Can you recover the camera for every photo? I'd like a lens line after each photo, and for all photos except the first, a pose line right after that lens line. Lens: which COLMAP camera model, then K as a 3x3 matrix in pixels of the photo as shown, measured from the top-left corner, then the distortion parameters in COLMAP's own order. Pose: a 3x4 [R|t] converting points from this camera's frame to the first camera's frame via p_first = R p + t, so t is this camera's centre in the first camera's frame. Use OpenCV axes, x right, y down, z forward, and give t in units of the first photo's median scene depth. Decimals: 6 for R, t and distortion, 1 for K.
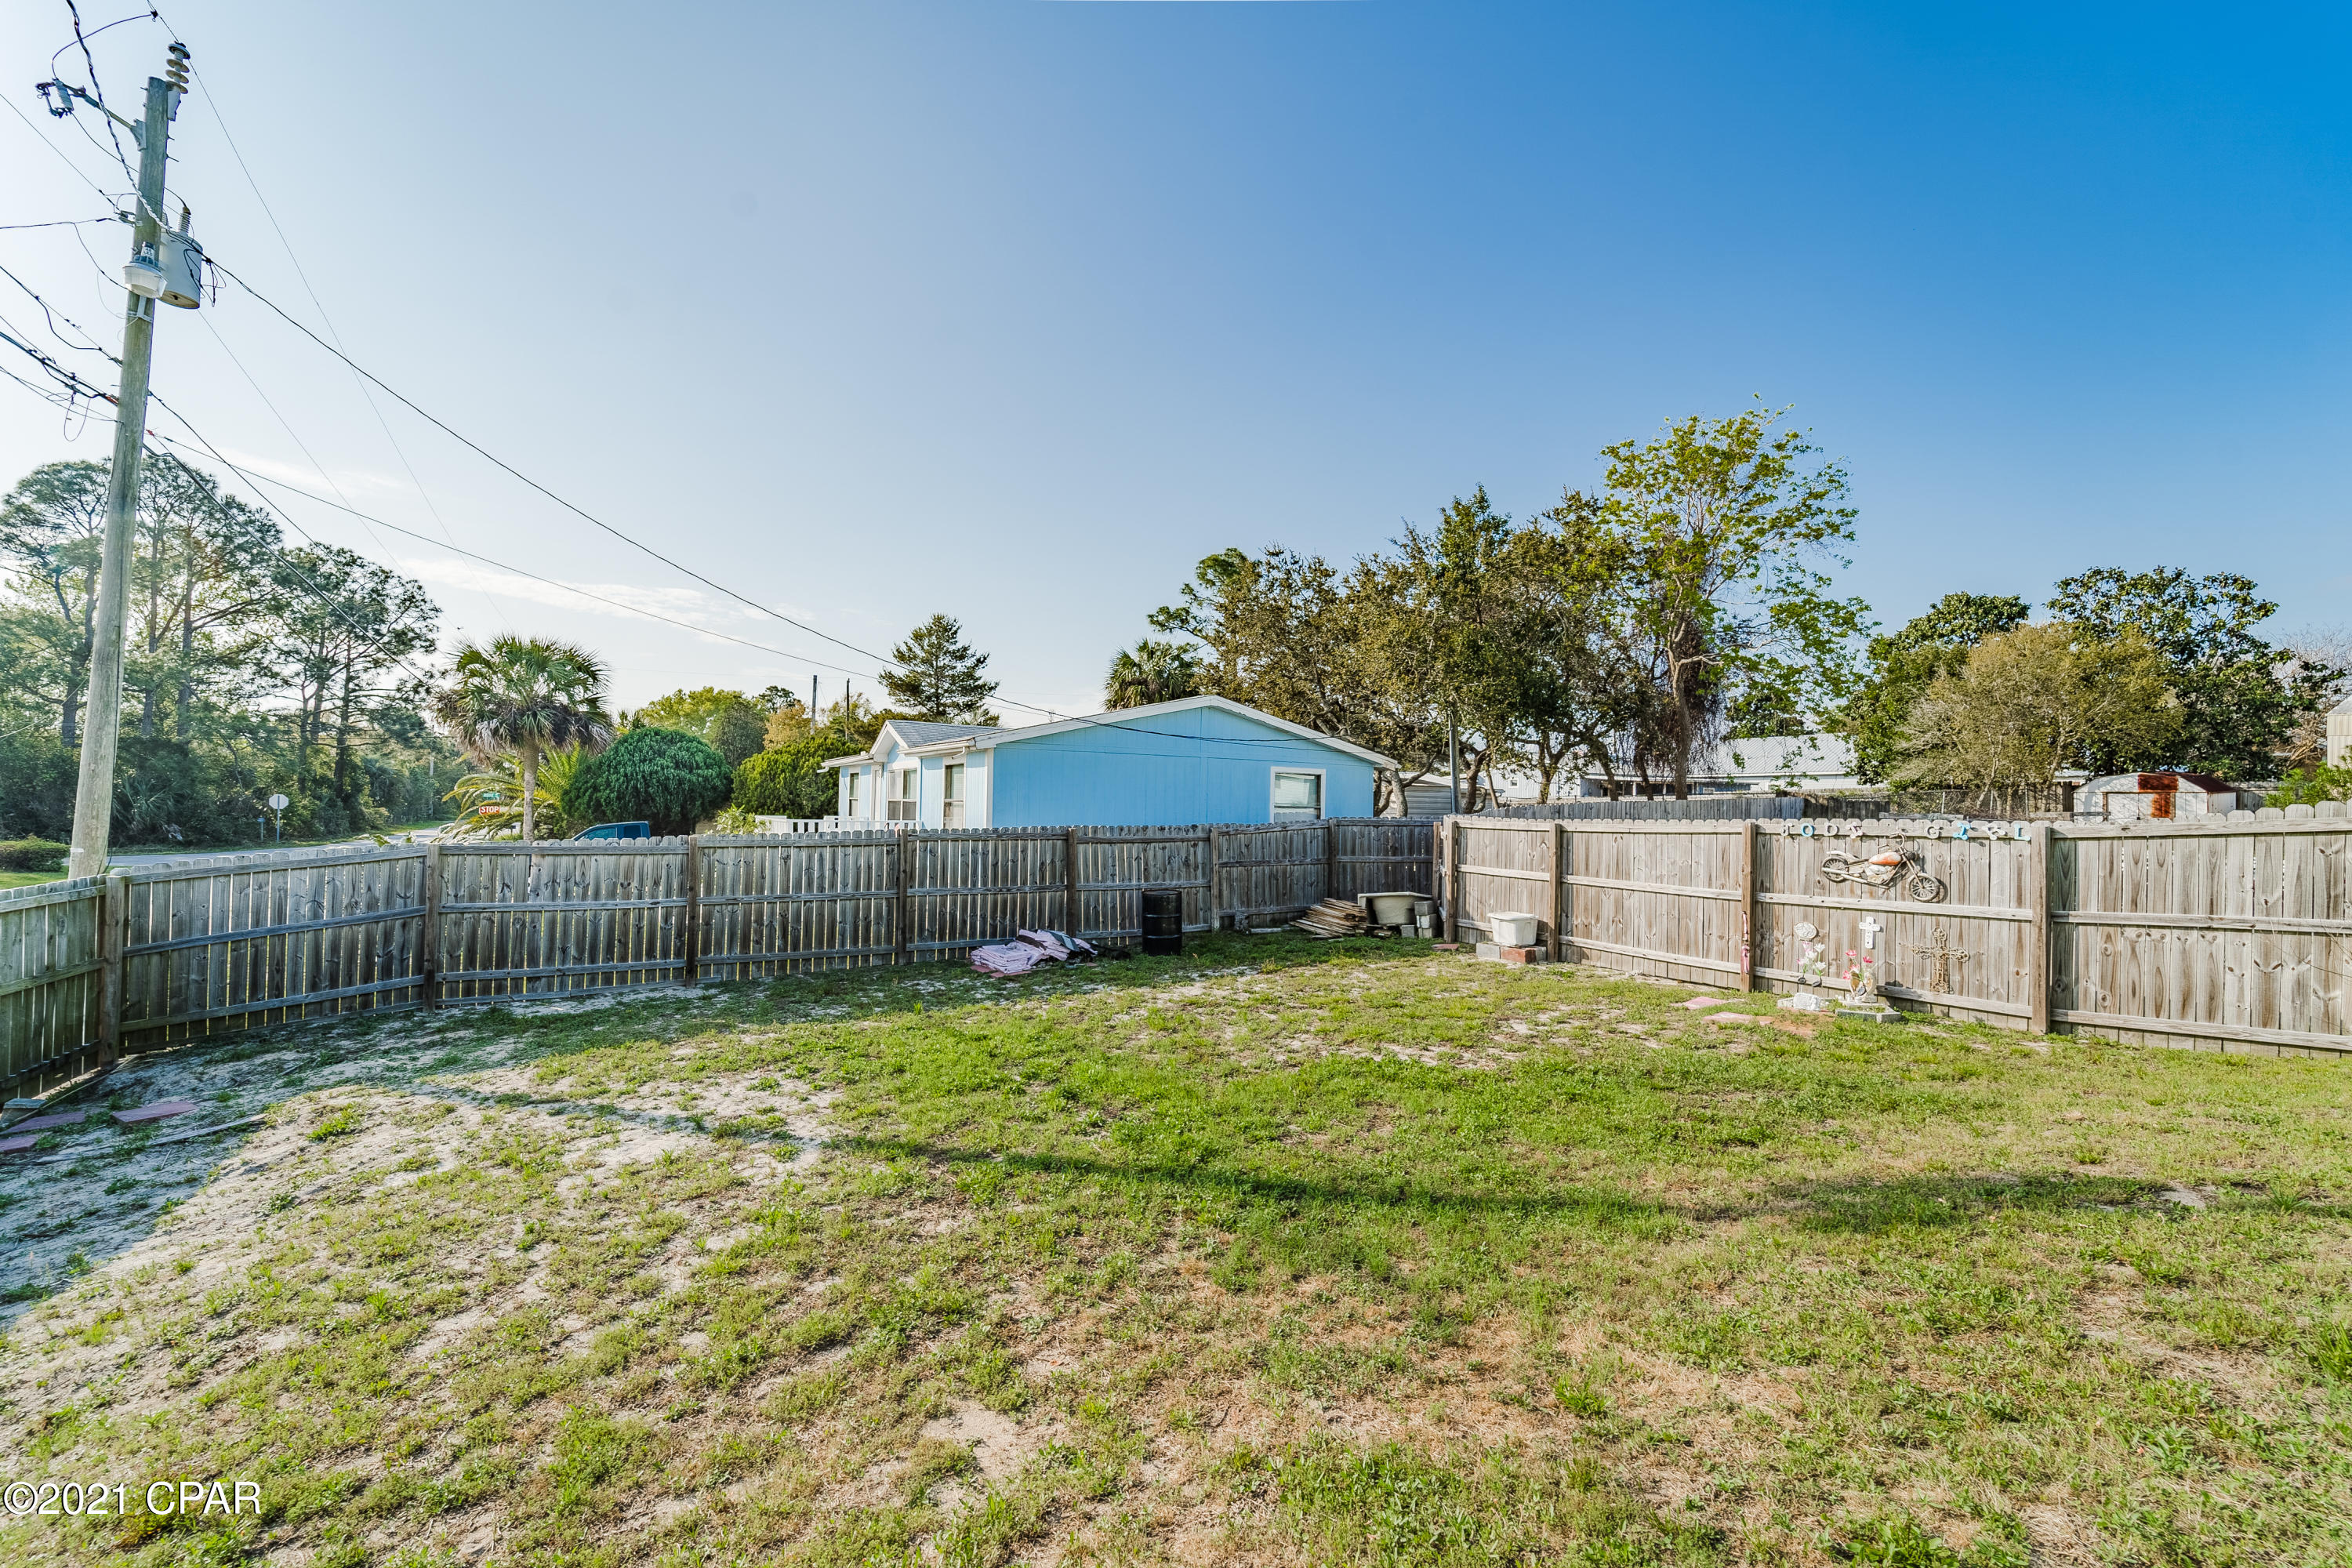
lens RADIAL K [[943.8, 0, 1177.6], [0, 943.8, 783.2], [0, 0, 1]] dist [0.005272, -0.000413]
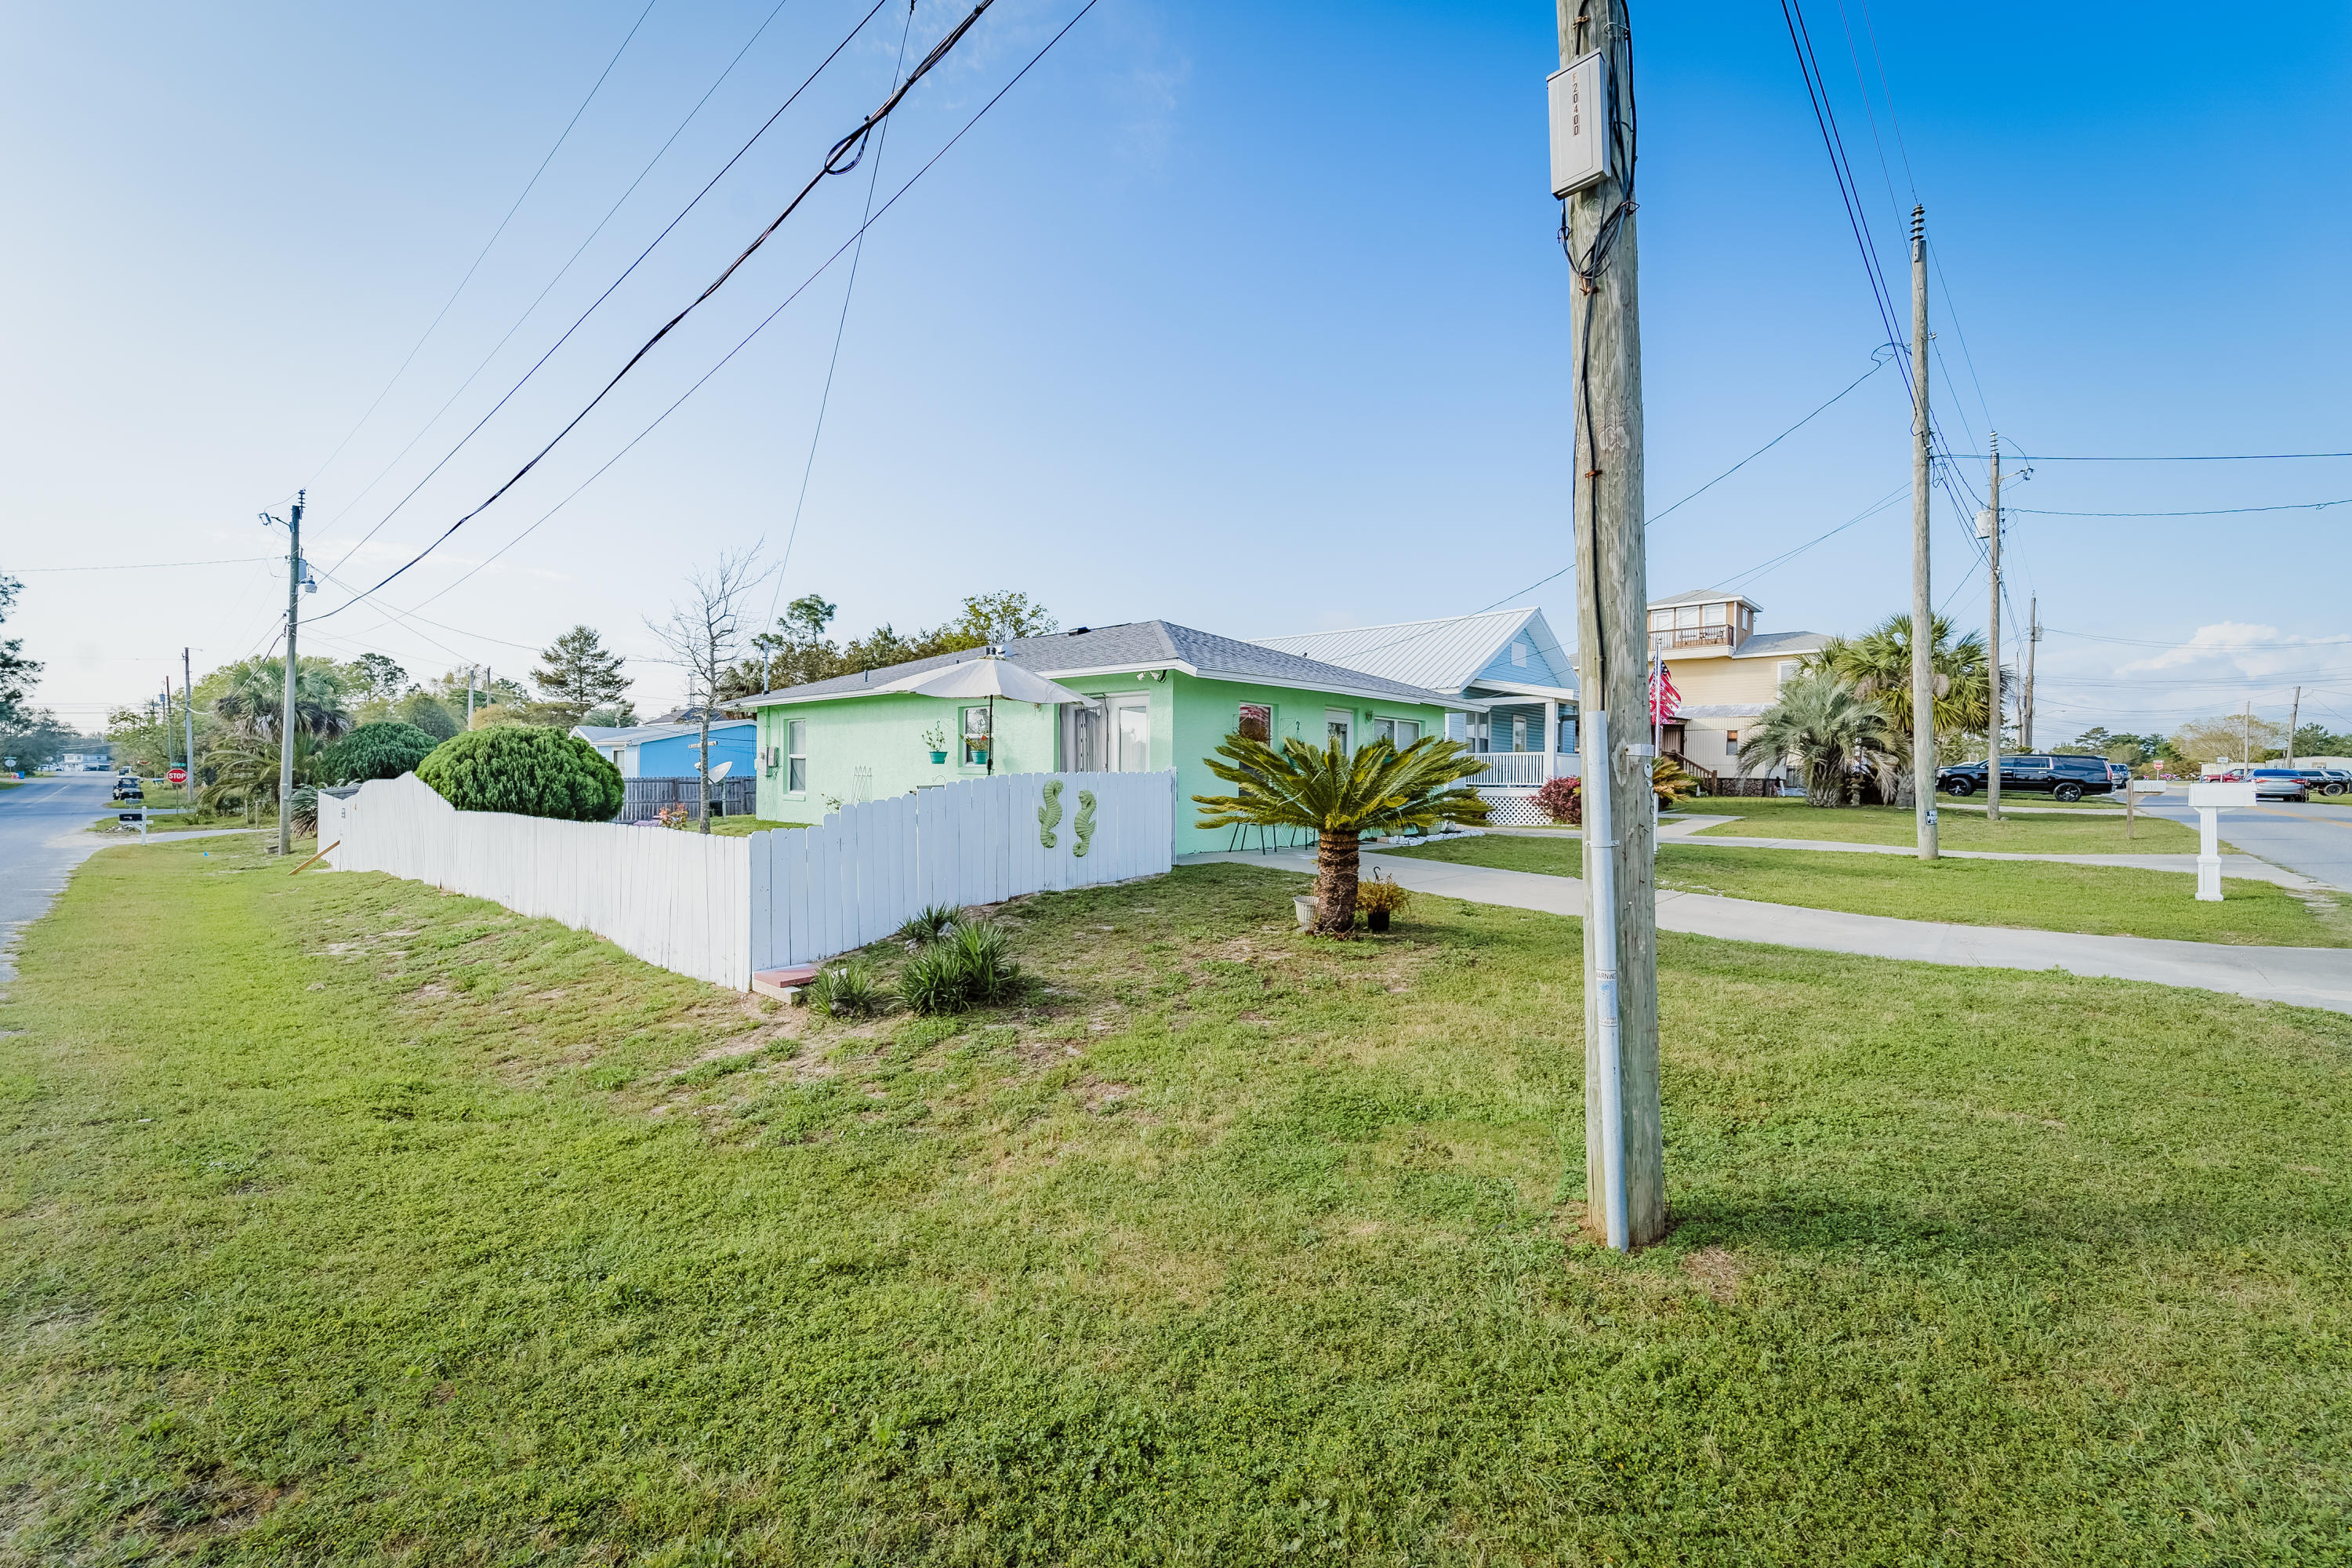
lens RADIAL K [[964.7, 0, 1191.2], [0, 964.7, 785.0], [0, 0, 1]] dist [-0.000006, -0.000272]
pose [[0.941932, -0.008385, 0.335698, 0.104890], [-0.003519, 0.999387, 0.034836, -0.009074], [-0.335784, -0.033995, 0.941325, -0.619761]]
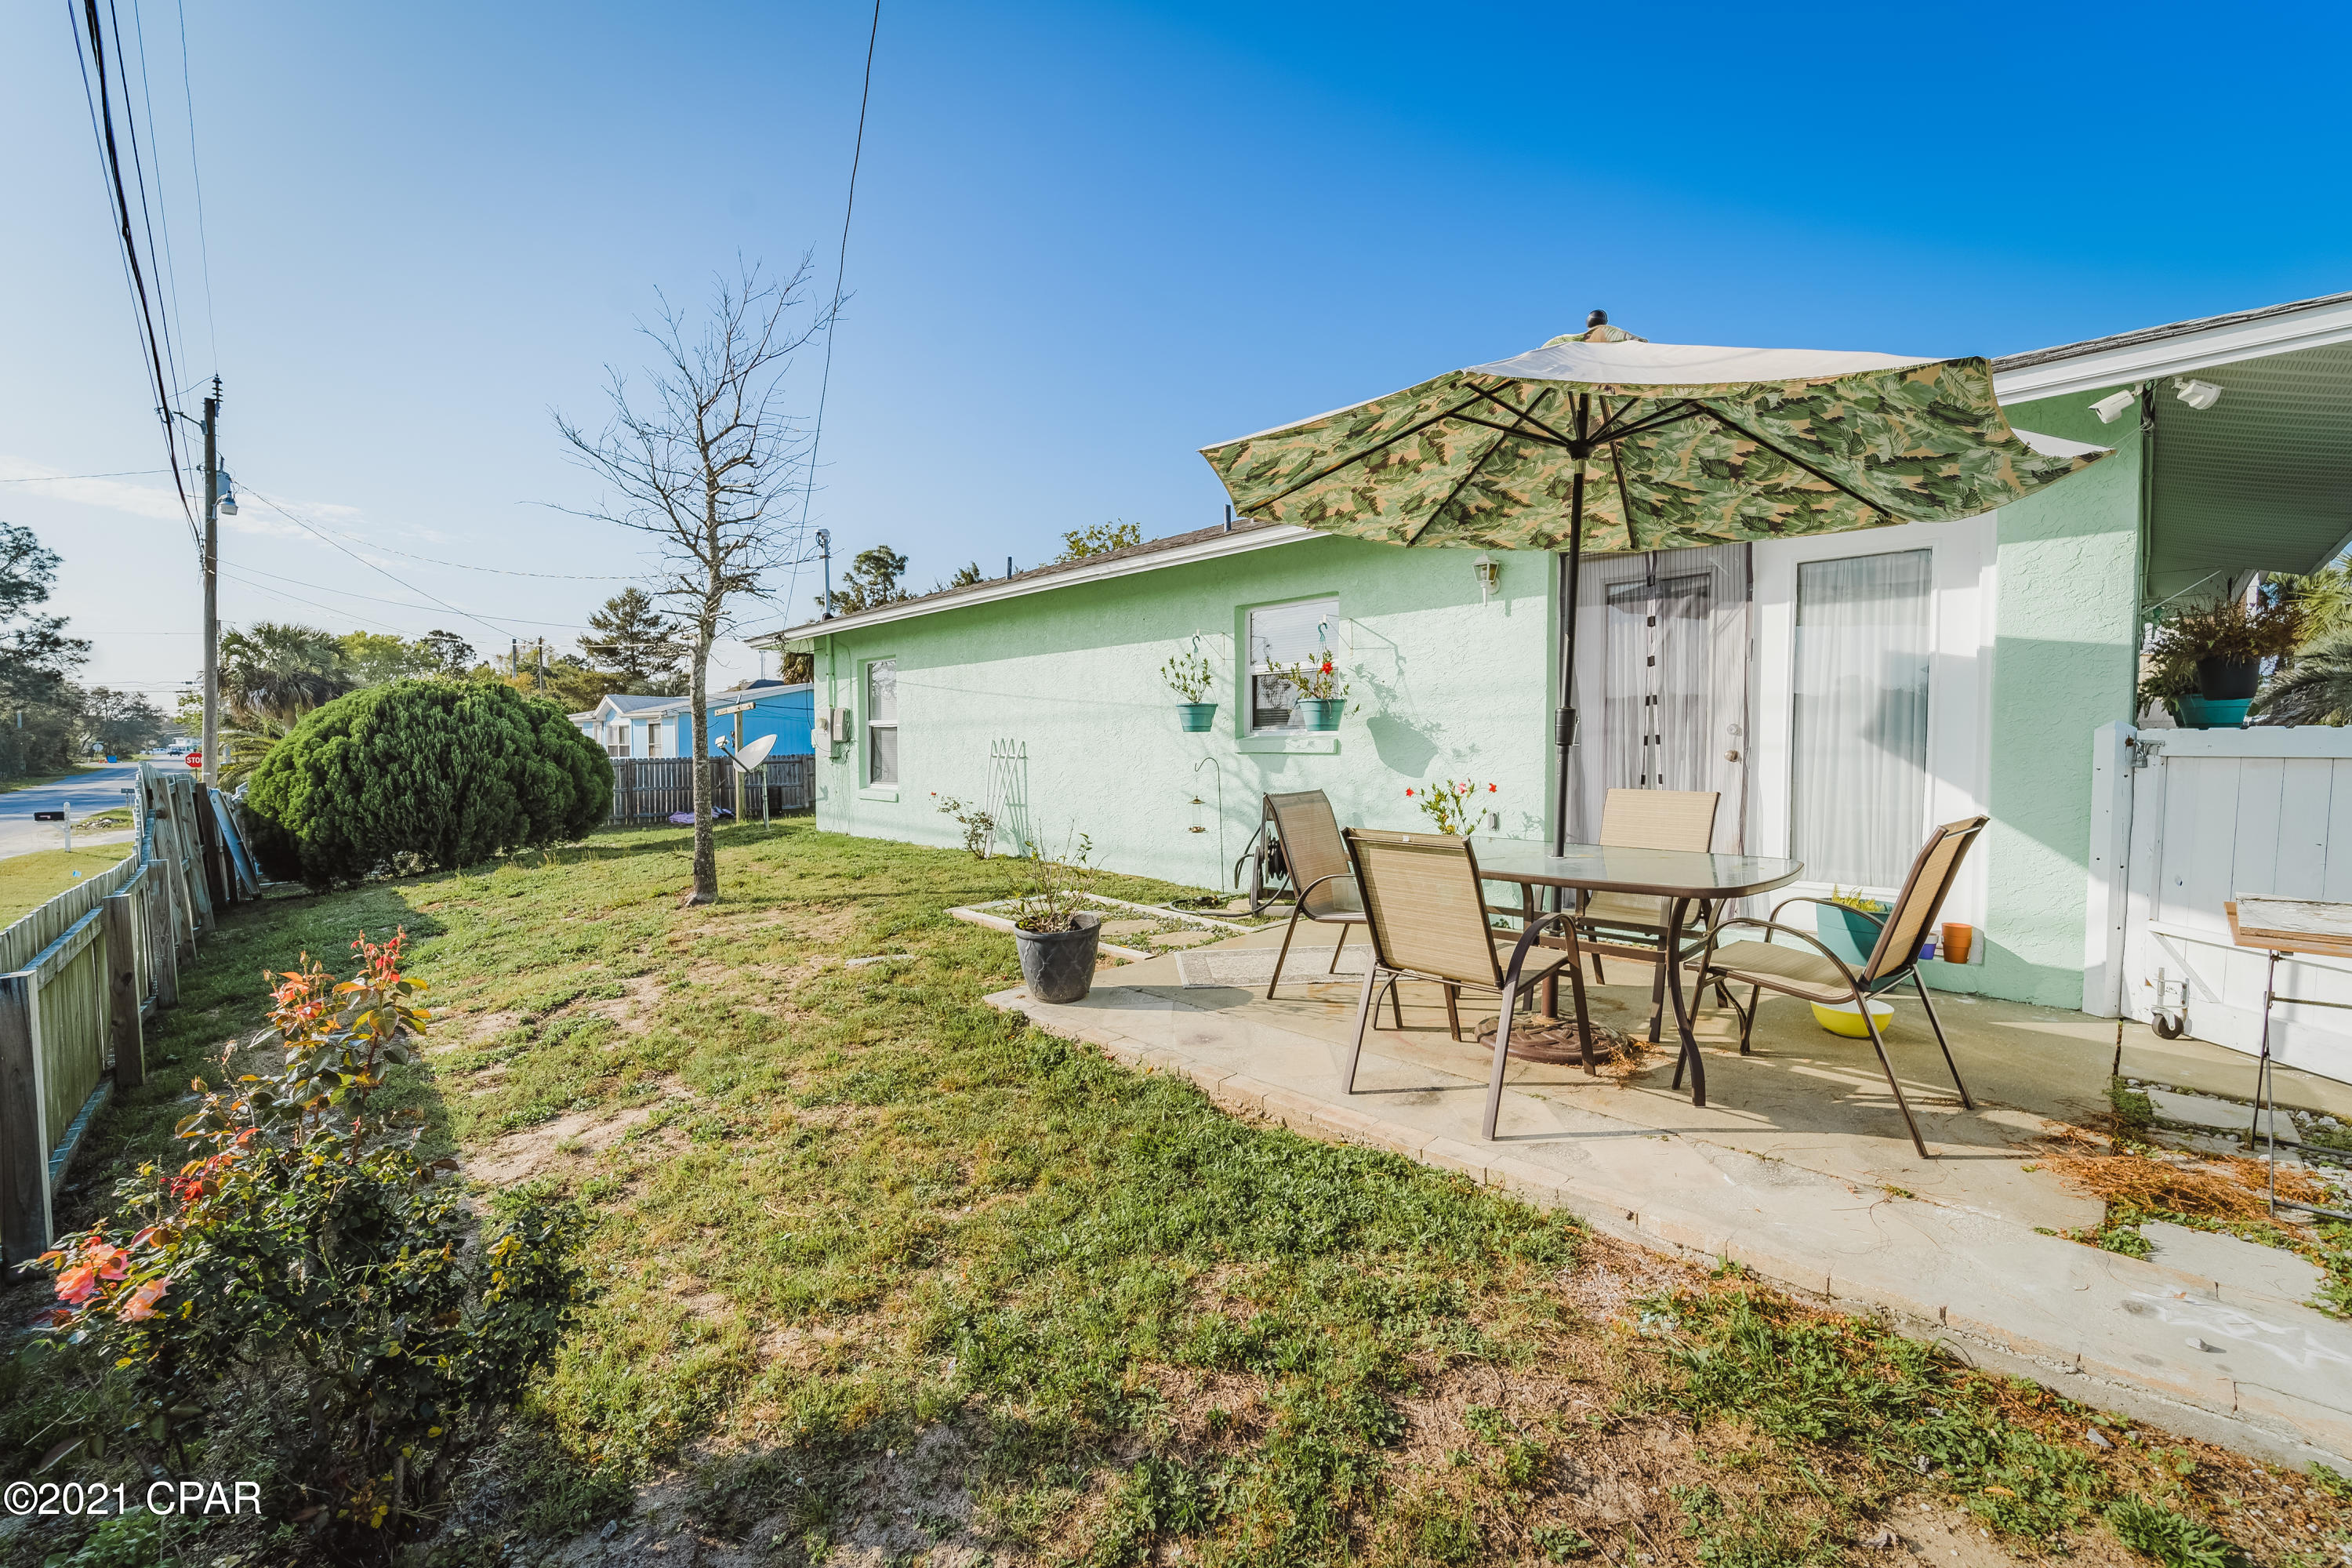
lens RADIAL K [[956.4, 0, 1181.7], [0, 956.4, 783.2], [0, 0, 1]] dist [0.001919, -0.000499]
pose [[0.962635, -0.028077, 0.269342, 0.089972], [0.010942, 0.997831, 0.064909, -0.005644], [-0.270580, -0.059536, 0.960855, -0.392028]]
